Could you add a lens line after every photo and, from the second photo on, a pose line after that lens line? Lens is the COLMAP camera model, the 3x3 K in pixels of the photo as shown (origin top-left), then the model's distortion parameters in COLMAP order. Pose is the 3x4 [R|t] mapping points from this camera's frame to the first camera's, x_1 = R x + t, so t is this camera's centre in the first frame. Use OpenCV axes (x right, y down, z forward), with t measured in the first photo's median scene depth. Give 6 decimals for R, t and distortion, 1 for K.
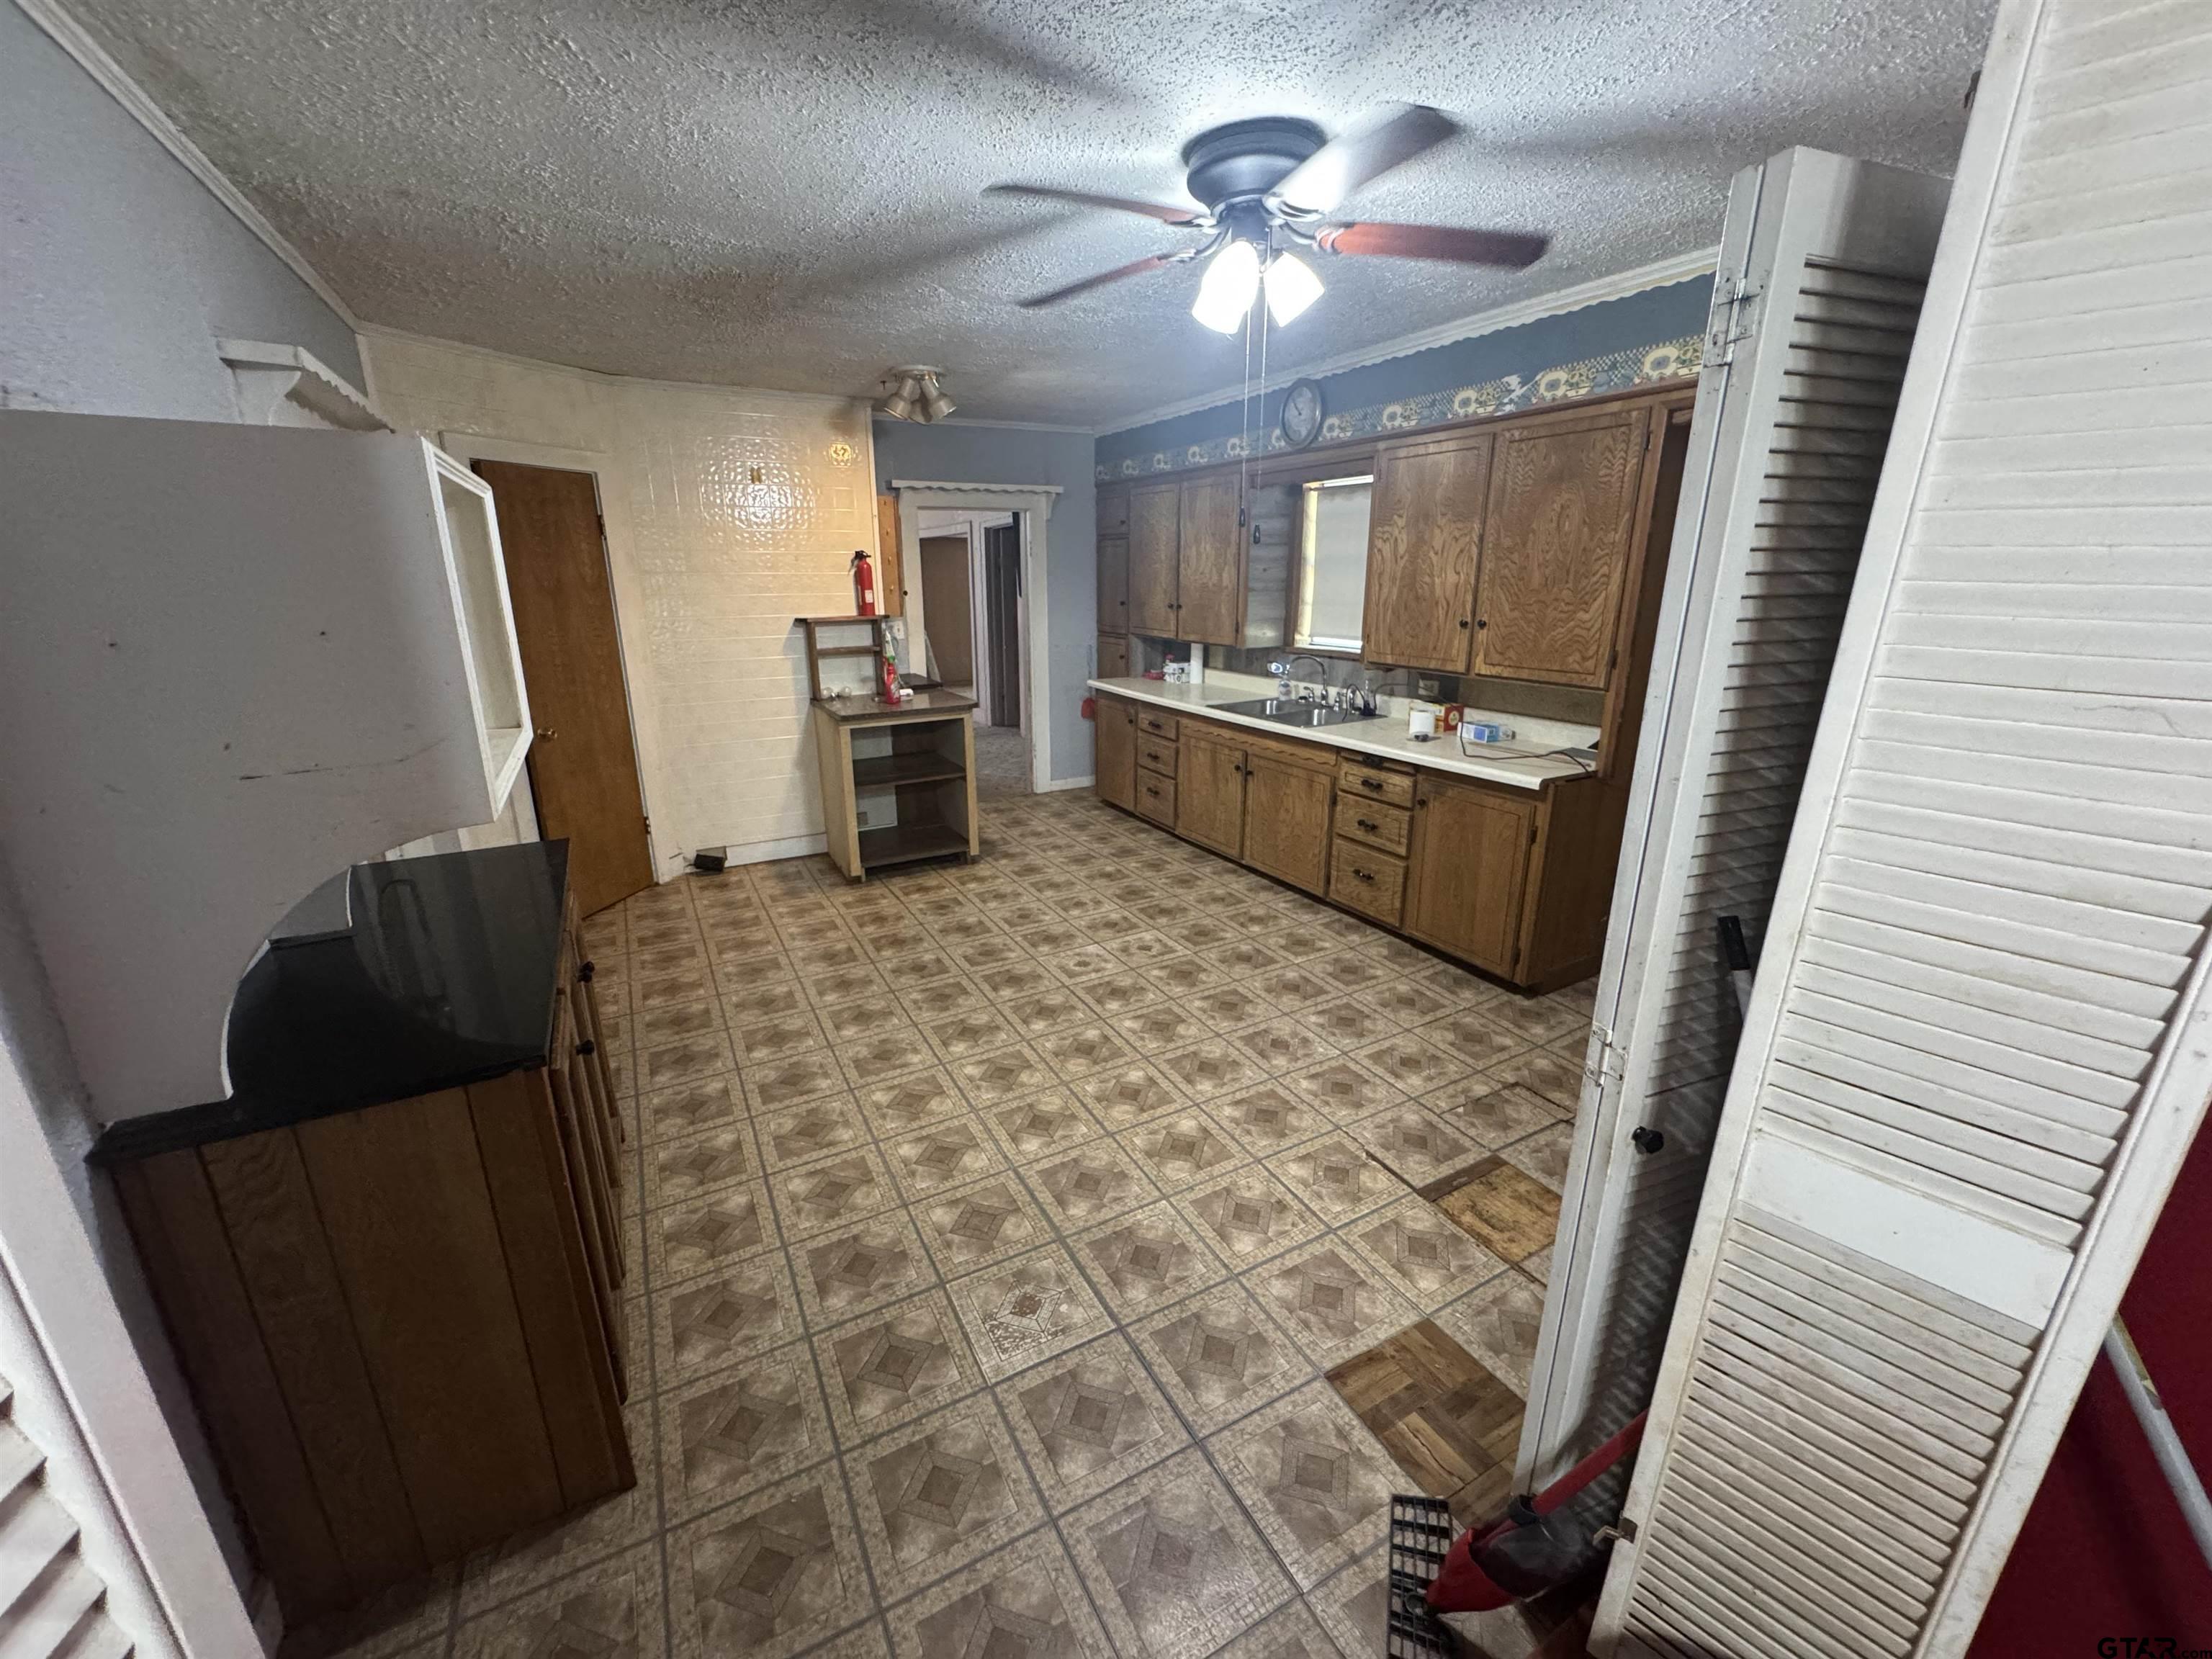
lens RADIAL K [[896.0, 0, 1103.7], [0, 896.0, 823.8], [0, 0, 1]] dist [0.000796, 0.001238]
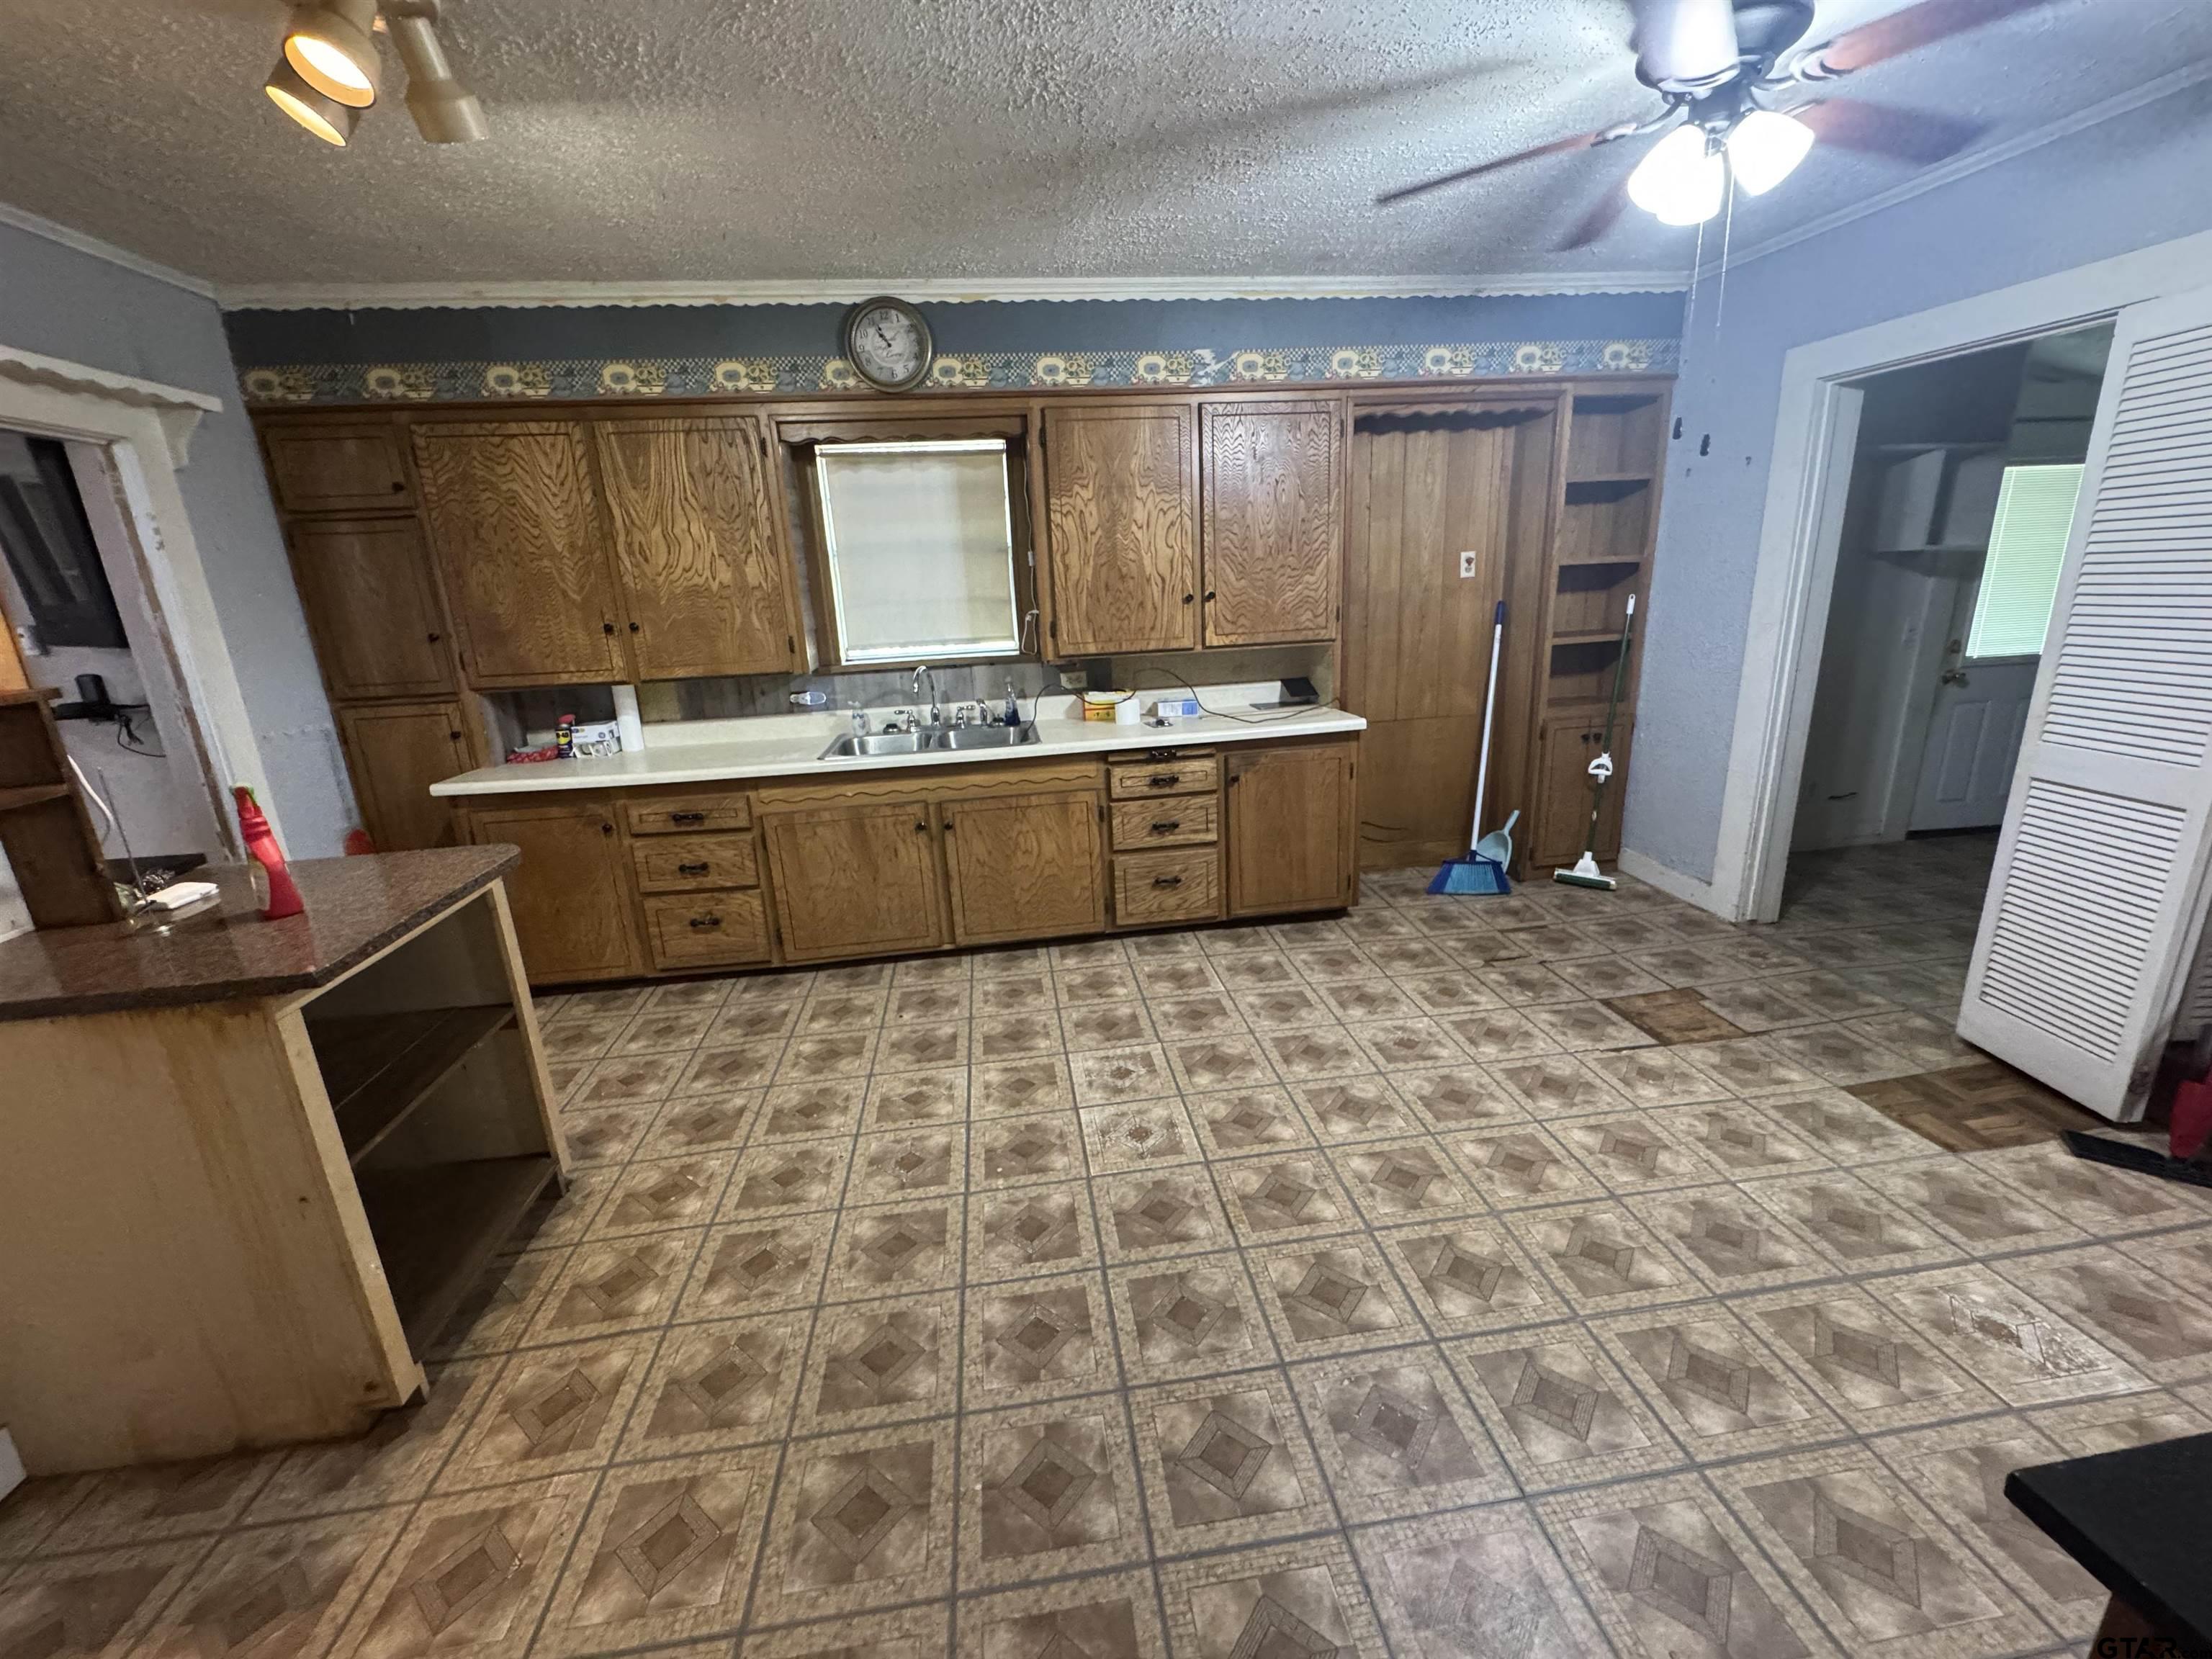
lens RADIAL K [[896.0, 0, 1112.5], [0, 896.0, 821.8], [0, 0, 1]] dist [0.000796, 0.001238]
pose [[0.350189, -0.261680, 0.899384, -0.545420], [0.299059, 0.941165, 0.157393, -0.162825], [-0.887655, 0.213851, 0.407844, 0.687063]]
